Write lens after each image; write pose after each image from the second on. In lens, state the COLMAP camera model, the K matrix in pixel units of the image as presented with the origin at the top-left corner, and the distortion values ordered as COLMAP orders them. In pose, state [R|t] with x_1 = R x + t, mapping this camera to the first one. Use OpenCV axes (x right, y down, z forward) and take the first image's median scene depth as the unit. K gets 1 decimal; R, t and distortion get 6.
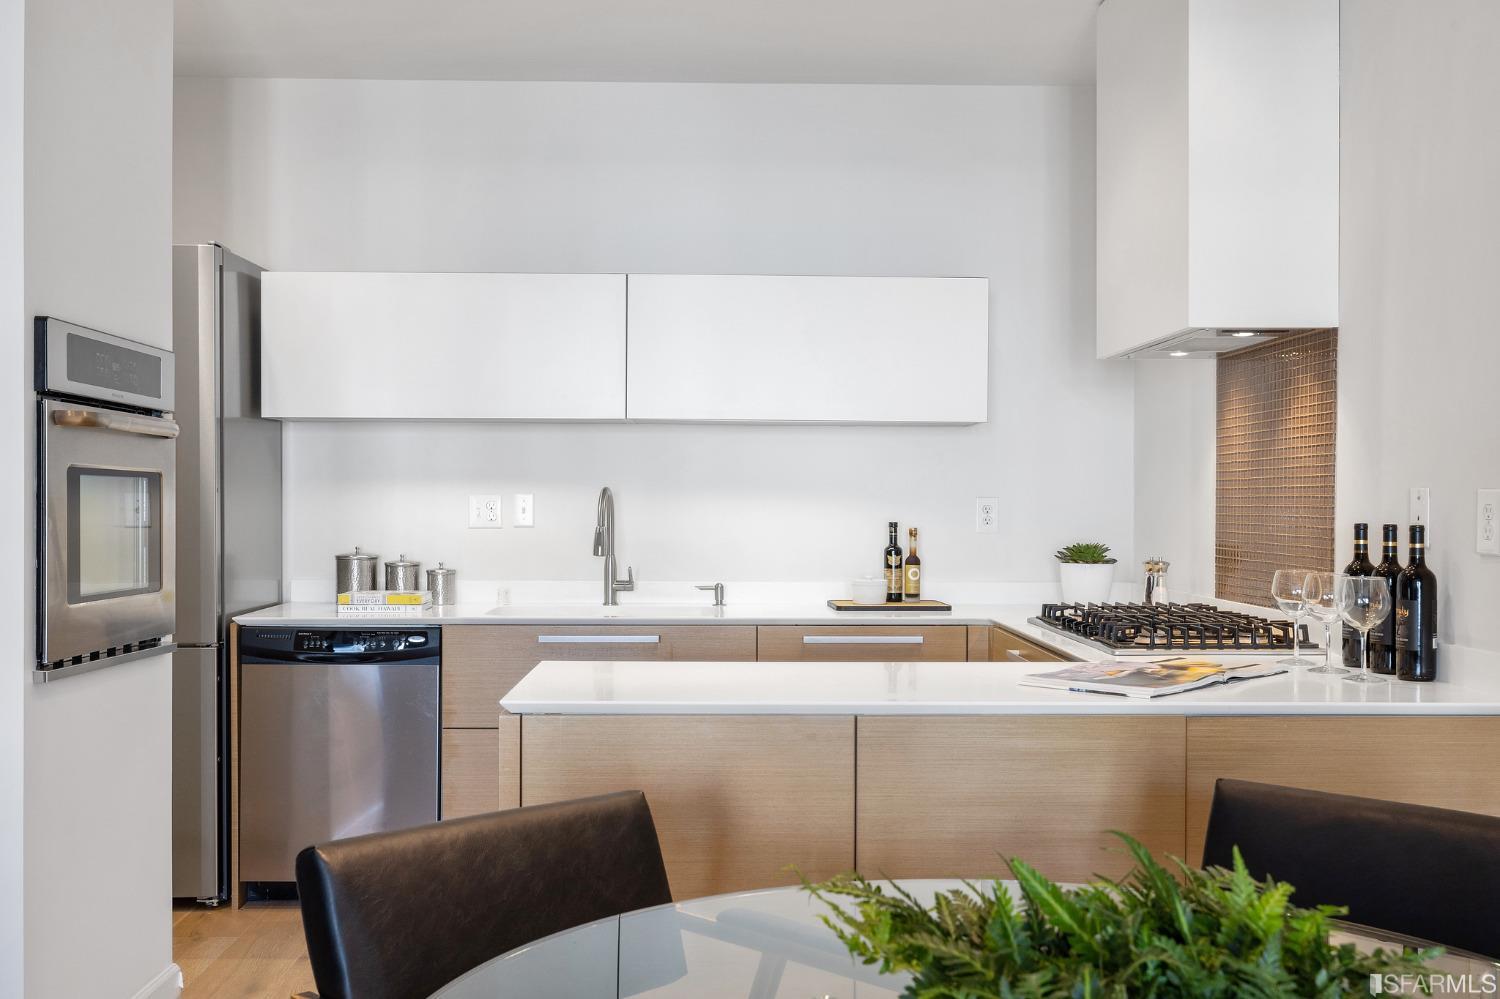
lens RADIAL K [[1479.7, 0, 742.5], [0, 1479.7, 504.0], [0, 0, 1]] dist [0.009358, 0.000000]
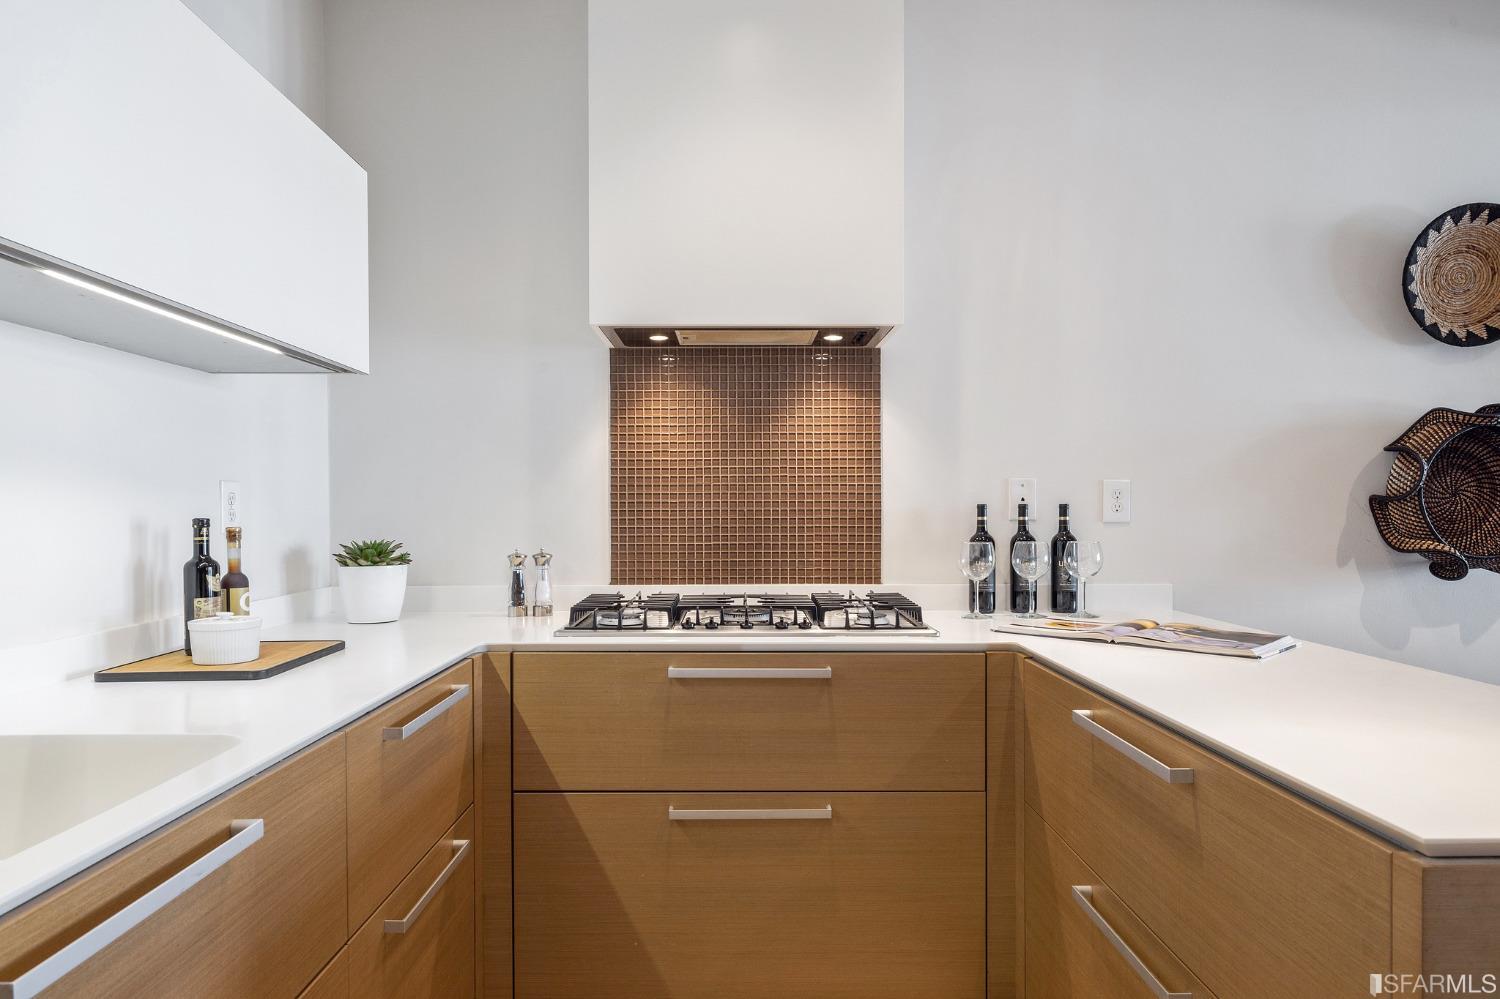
lens RADIAL K [[899.0, 0, 737.8], [0, 899.0, 511.2], [0, 0, 1]] dist [0.006592, 0.001899]
pose [[0.013328, -0.009436, 0.999867, -0.256643], [0.004032, 0.999948, 0.009383, 0.007106], [-0.999903, 0.003907, 0.013365, 0.797049]]
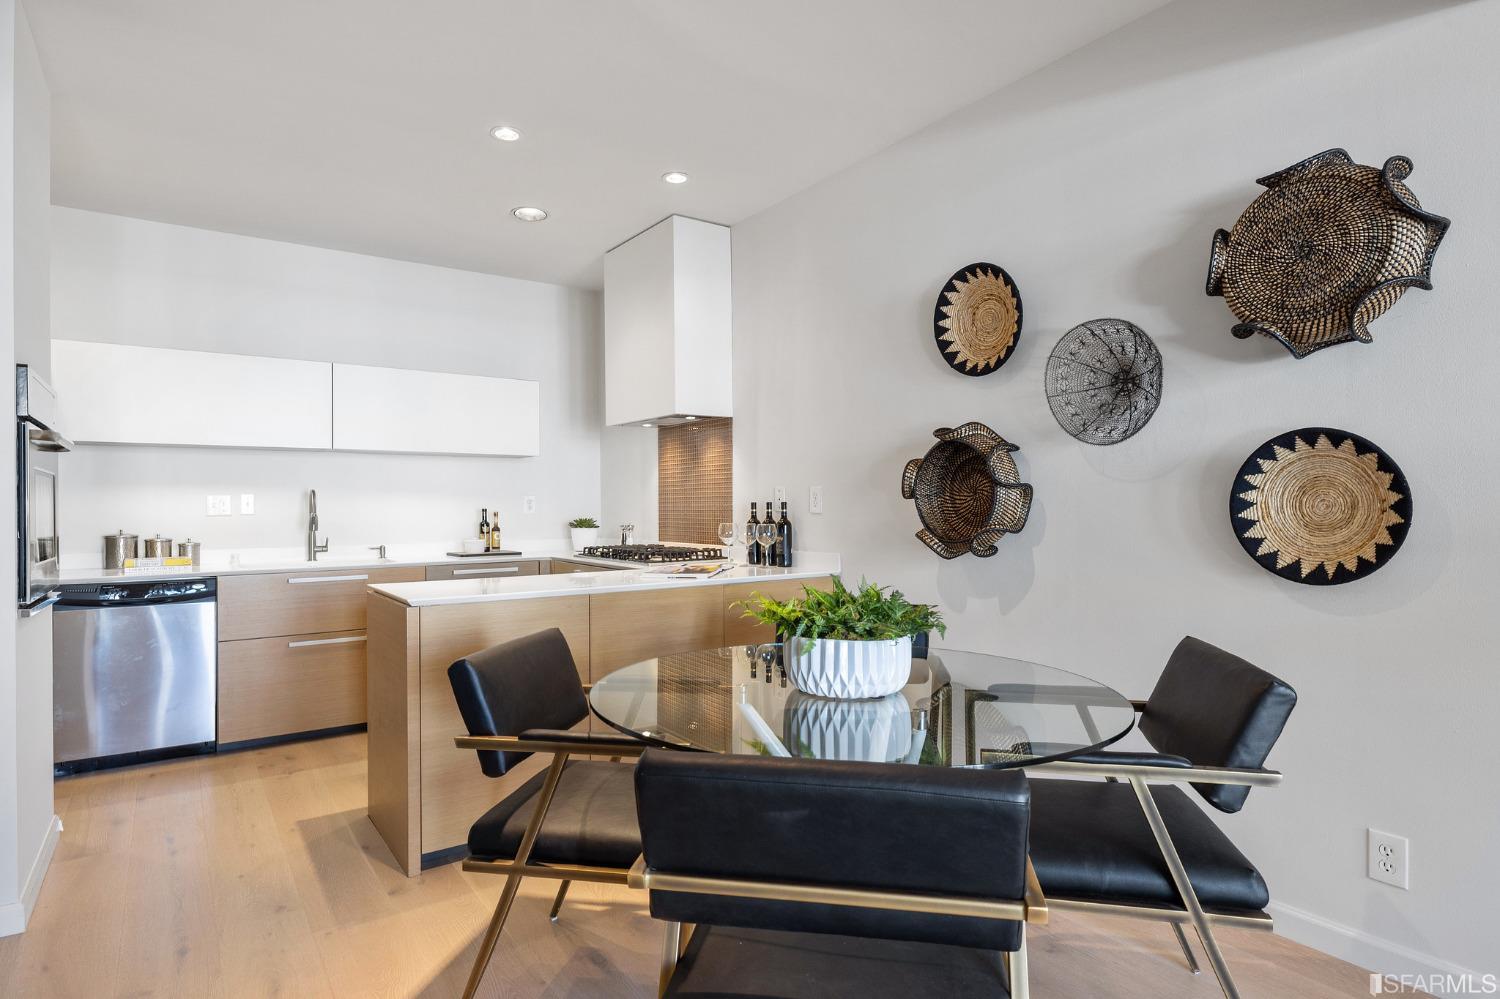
lens RADIAL K [[819.9, 0, 750.4], [0, 819.9, 498.9], [0, 0, 1]] dist [0.001158, -0.000614]
pose [[0.827531, -0.005709, 0.561391, -0.202355], [0.011312, 0.999915, -0.006506, 0.010565], [-0.561306, 0.011734, 0.827525, -0.038101]]
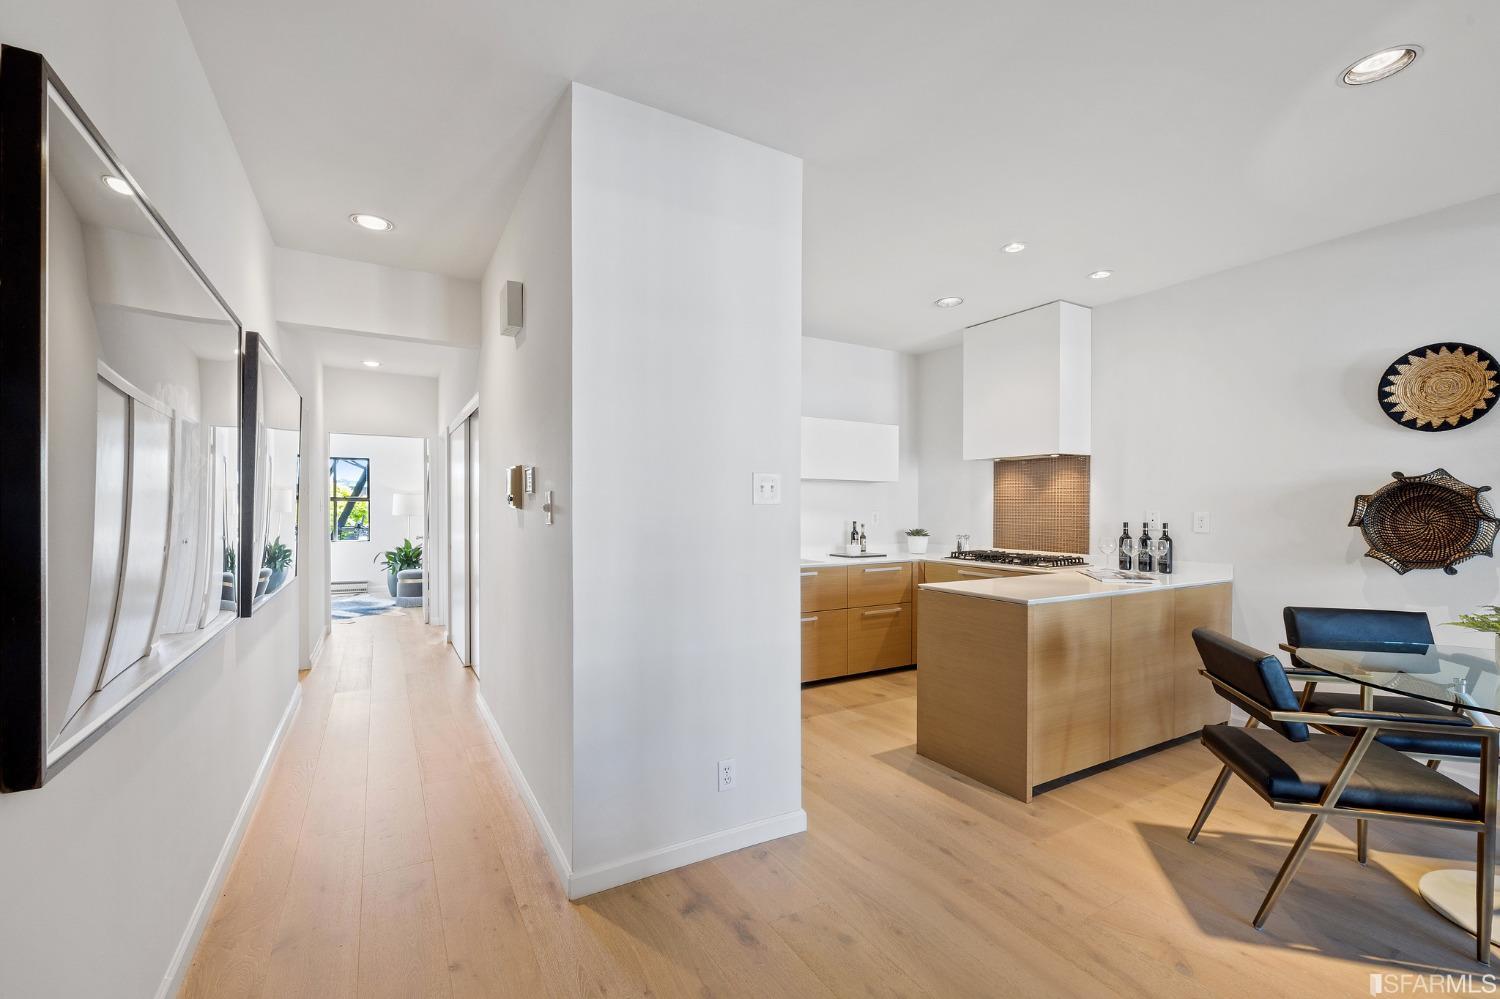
lens RADIAL K [[639.1, 0, 745.3], [0, 639.1, 507.0], [0, 0, 1]] dist [0.003396, 0.000196]
pose [[0.876151, -0.000271, 0.482037, -0.582590], [-0.000008, 1.000000, 0.000577, -0.012313], [-0.482037, -0.000509, 0.876151, 0.155855]]
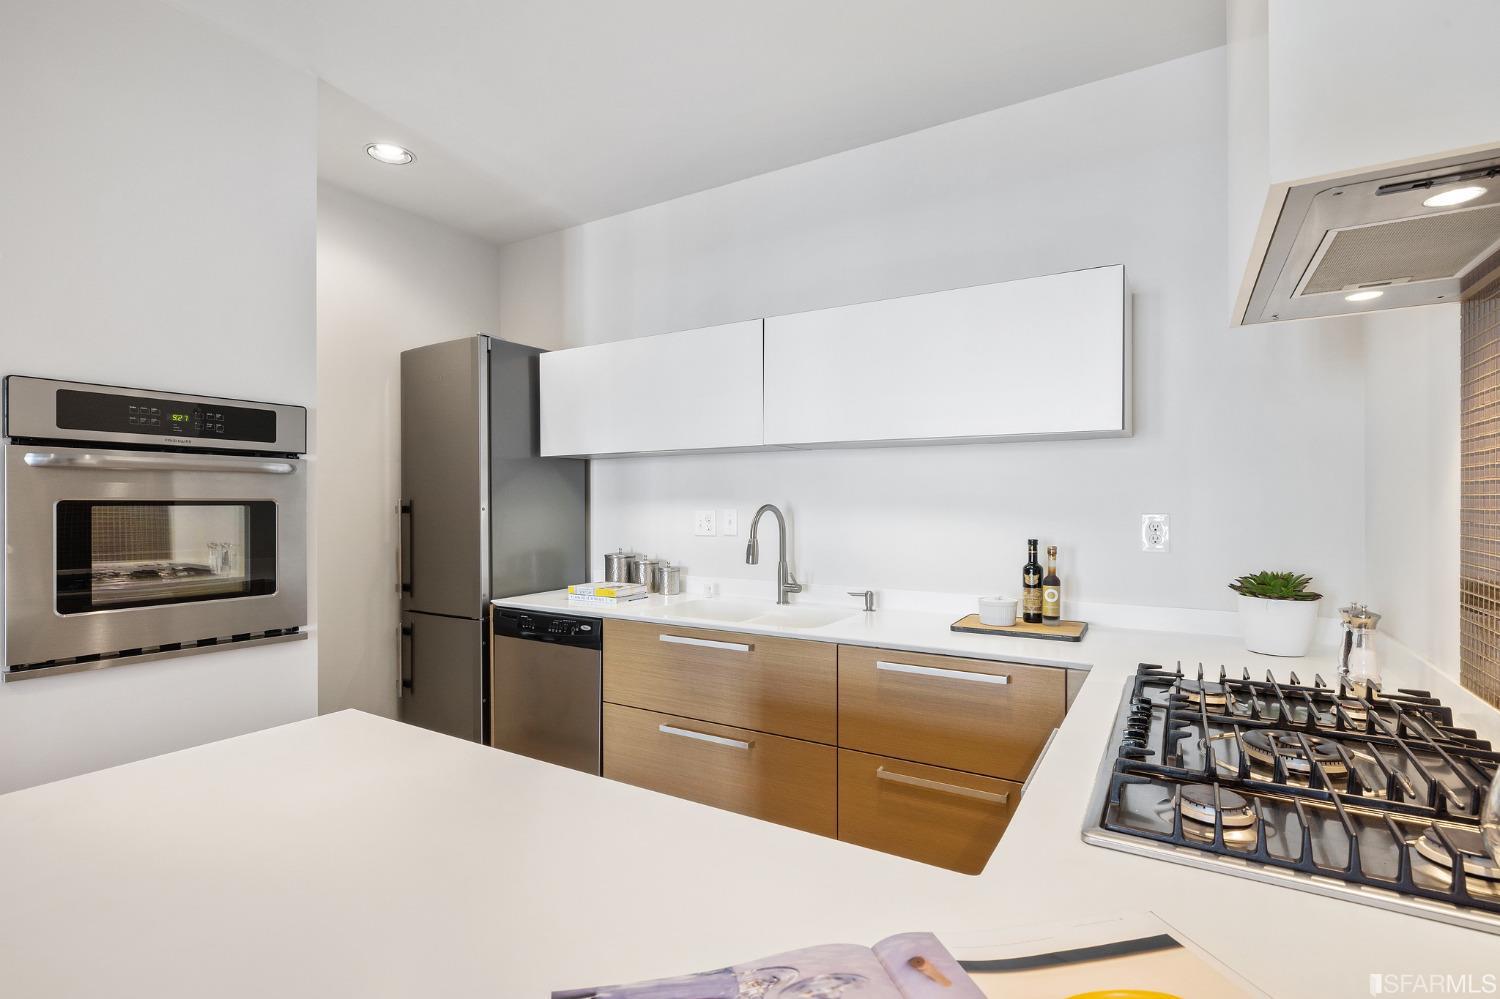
lens RADIAL K [[718.9, 0, 743.1], [0, 718.9, 496.7], [0, 0, 1]] dist [-0.001703, 0.000363]
pose [[0.834323, -0.008758, -0.551207, 0.206830], [0.003904, 0.999943, -0.009979, -0.011988], [0.551263, 0.006174, 0.834309, 0.512063]]
